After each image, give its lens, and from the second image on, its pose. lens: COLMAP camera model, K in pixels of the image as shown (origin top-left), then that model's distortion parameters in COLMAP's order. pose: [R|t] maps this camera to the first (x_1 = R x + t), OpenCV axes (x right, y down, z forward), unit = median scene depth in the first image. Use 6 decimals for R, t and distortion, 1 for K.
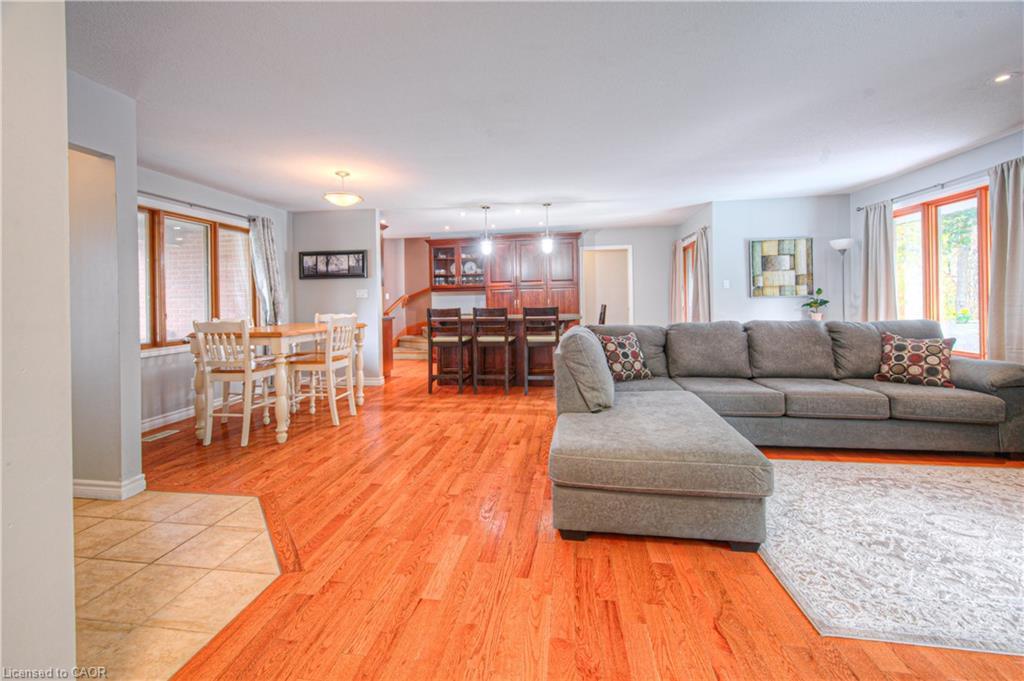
lens RADIAL K [[413.7, 0, 509.4], [0, 413.7, 301.4], [0, 0, 1]] dist [-0.001270, -0.000139]
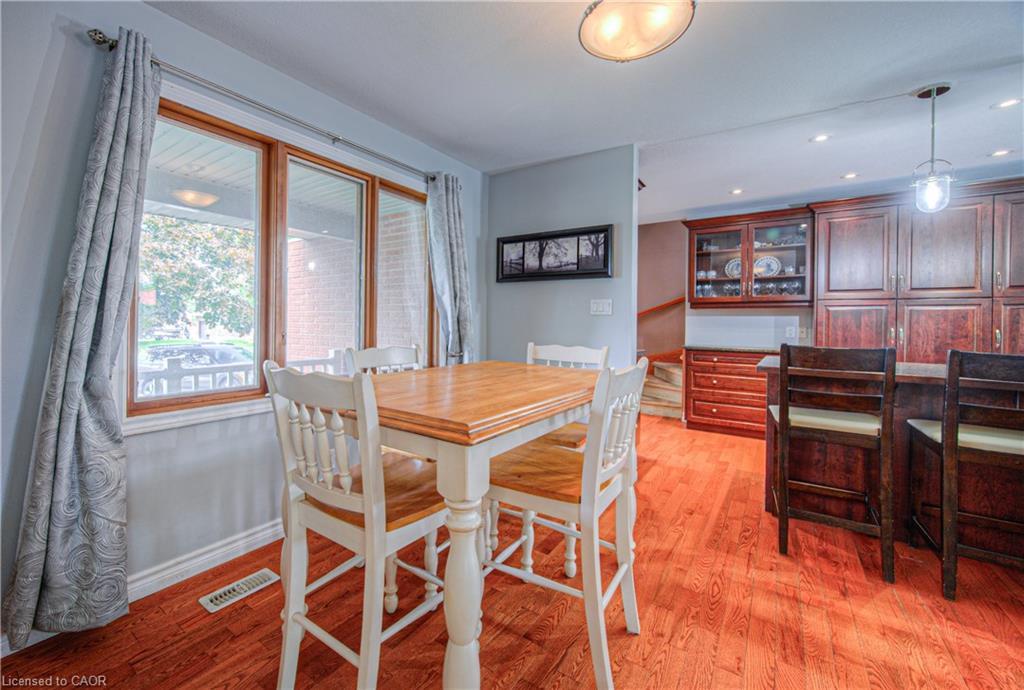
lens RADIAL K [[422.6, 0, 476.3], [0, 422.6, 320.2], [0, 0, 1]] dist [0.000358, 0.000046]
pose [[0.883642, 0.028952, -0.467267, -0.271202], [-0.030652, 0.999522, 0.003965, 0.001183], [0.467158, 0.010818, 0.884108, 0.489241]]
